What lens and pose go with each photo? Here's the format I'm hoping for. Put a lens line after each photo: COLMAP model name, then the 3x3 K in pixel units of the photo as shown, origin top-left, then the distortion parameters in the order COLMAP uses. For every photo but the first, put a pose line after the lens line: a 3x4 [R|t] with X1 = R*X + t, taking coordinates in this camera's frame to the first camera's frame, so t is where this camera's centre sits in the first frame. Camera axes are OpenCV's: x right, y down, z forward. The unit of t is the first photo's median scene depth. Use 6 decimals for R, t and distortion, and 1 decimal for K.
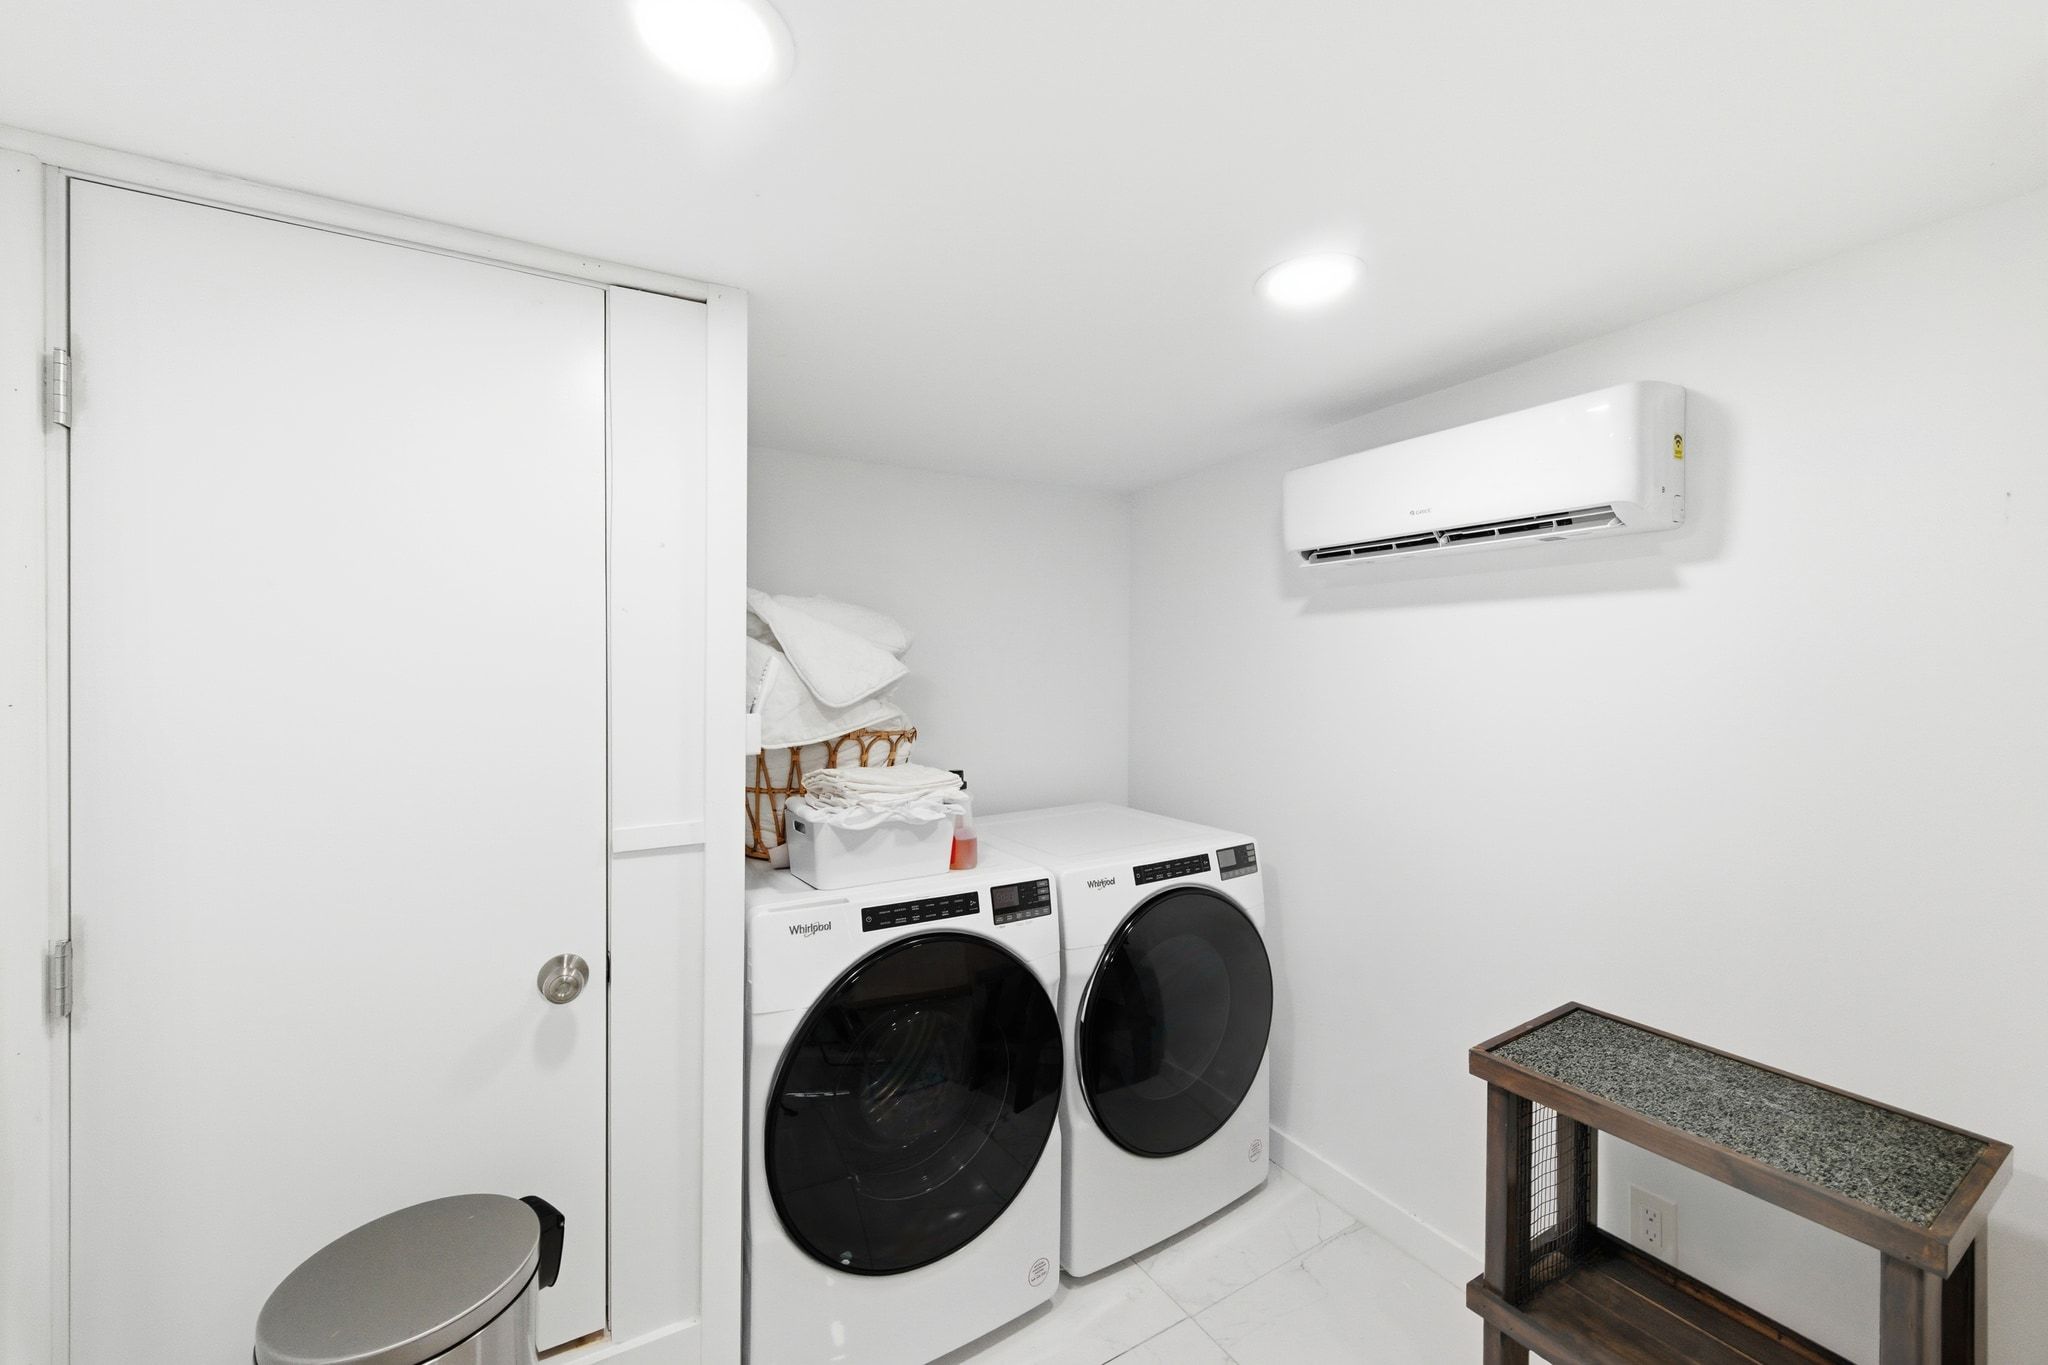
lens RADIAL K [[806.4, 0, 1016.6], [0, 806.4, 674.3], [0, 0, 1]] dist [0.000983, -0.007227]
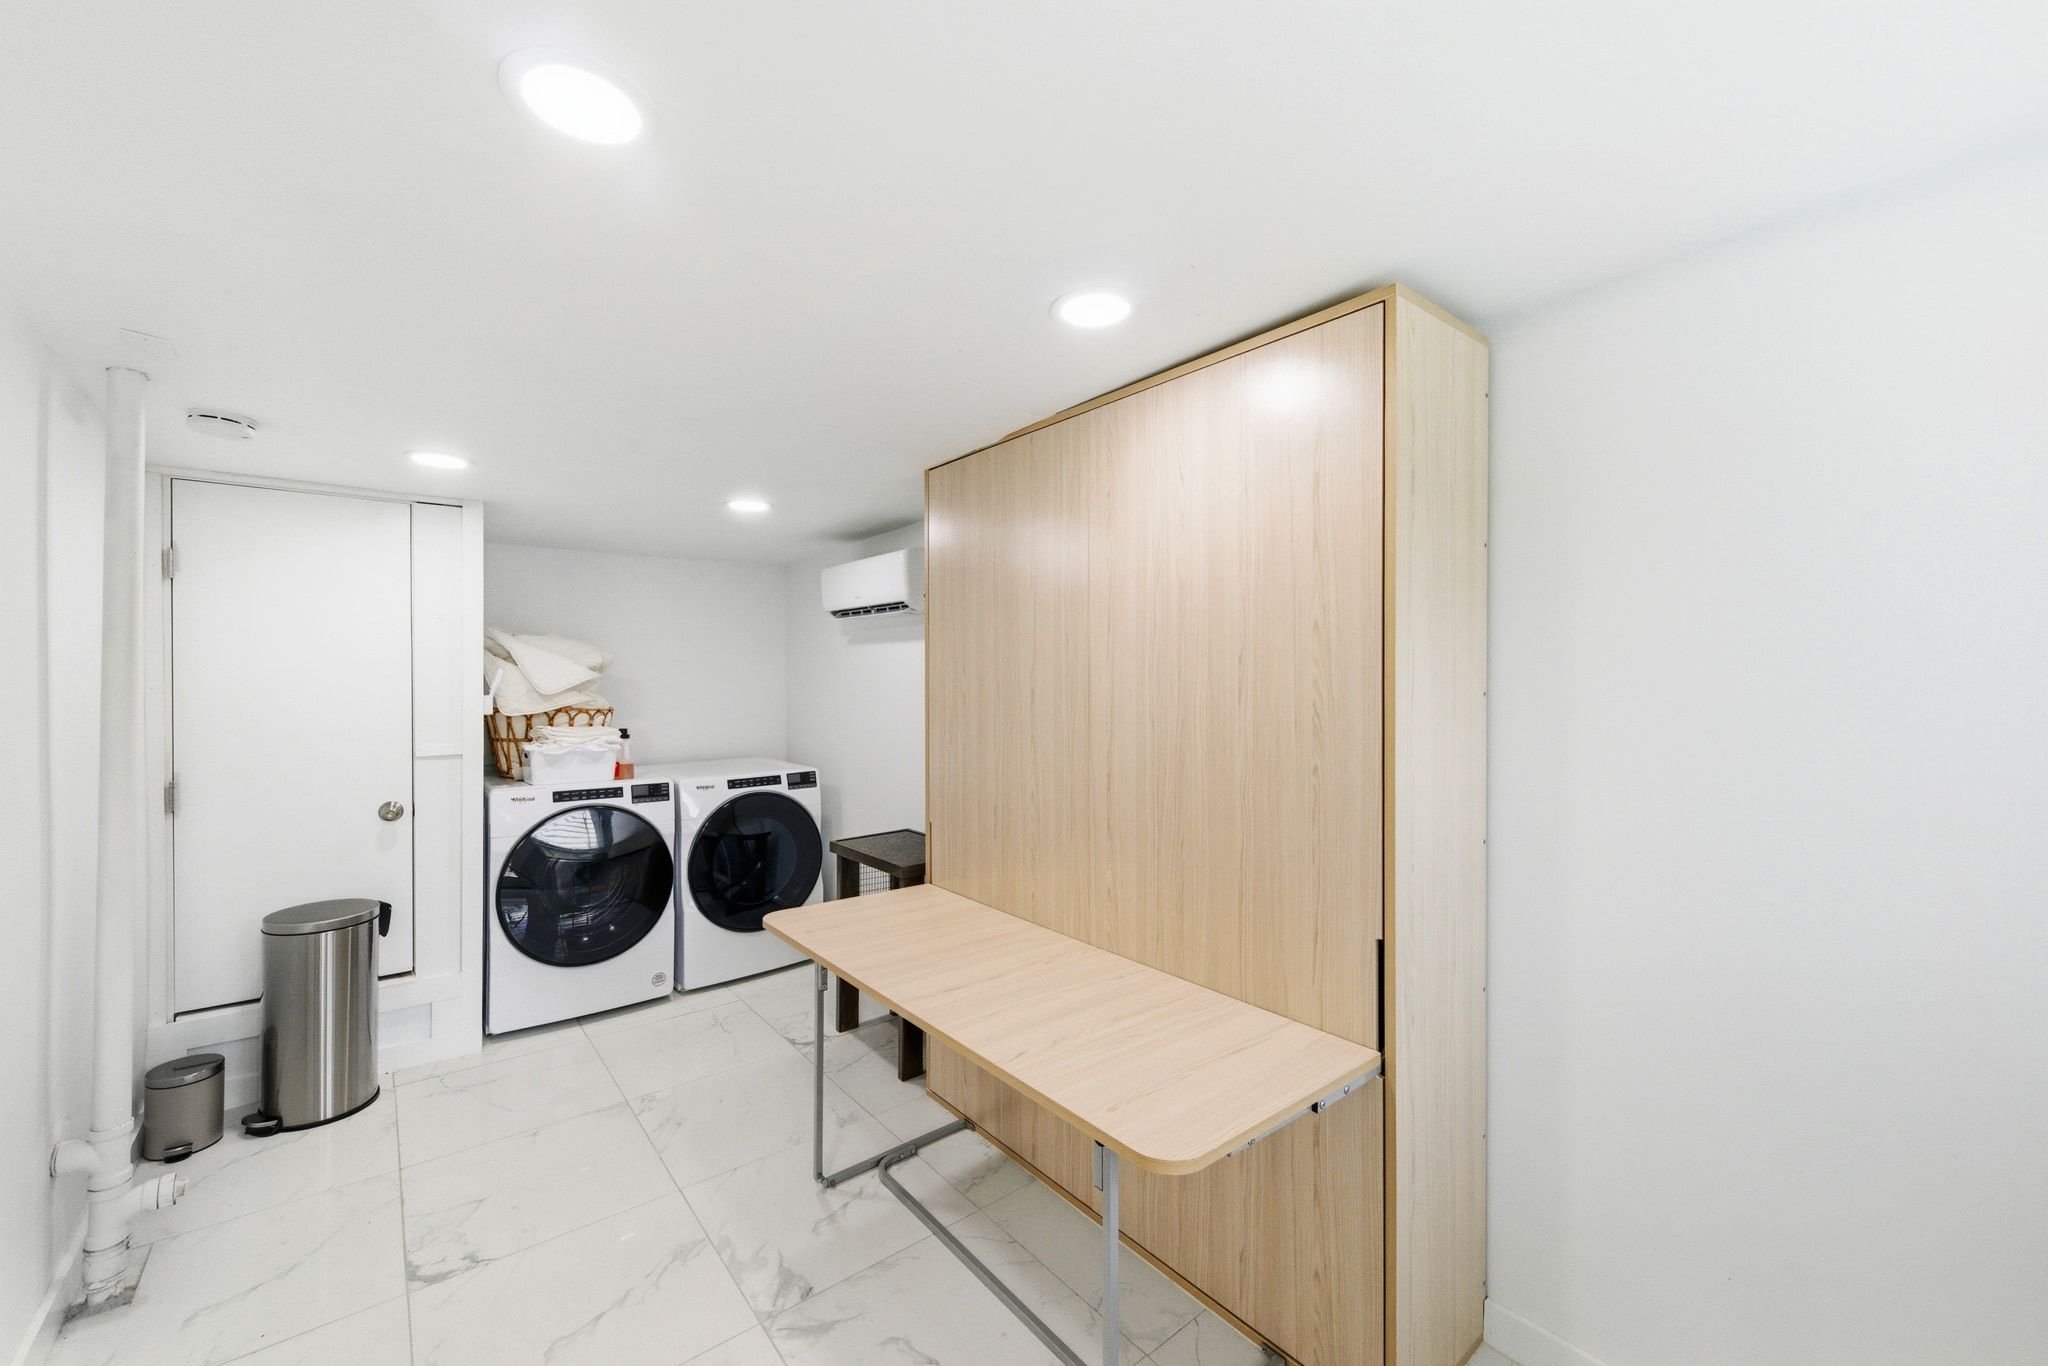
lens RADIAL K [[803.0, 0, 1030.9], [0, 803.0, 685.8], [0, 0, 1]] dist [0.000424, -0.007366]
pose [[0.988249, -0.001196, 0.152847, 0.619441], [0.000341, 0.999984, 0.005619, 0.009871], [-0.152852, -0.005501, 0.988234, -1.064718]]
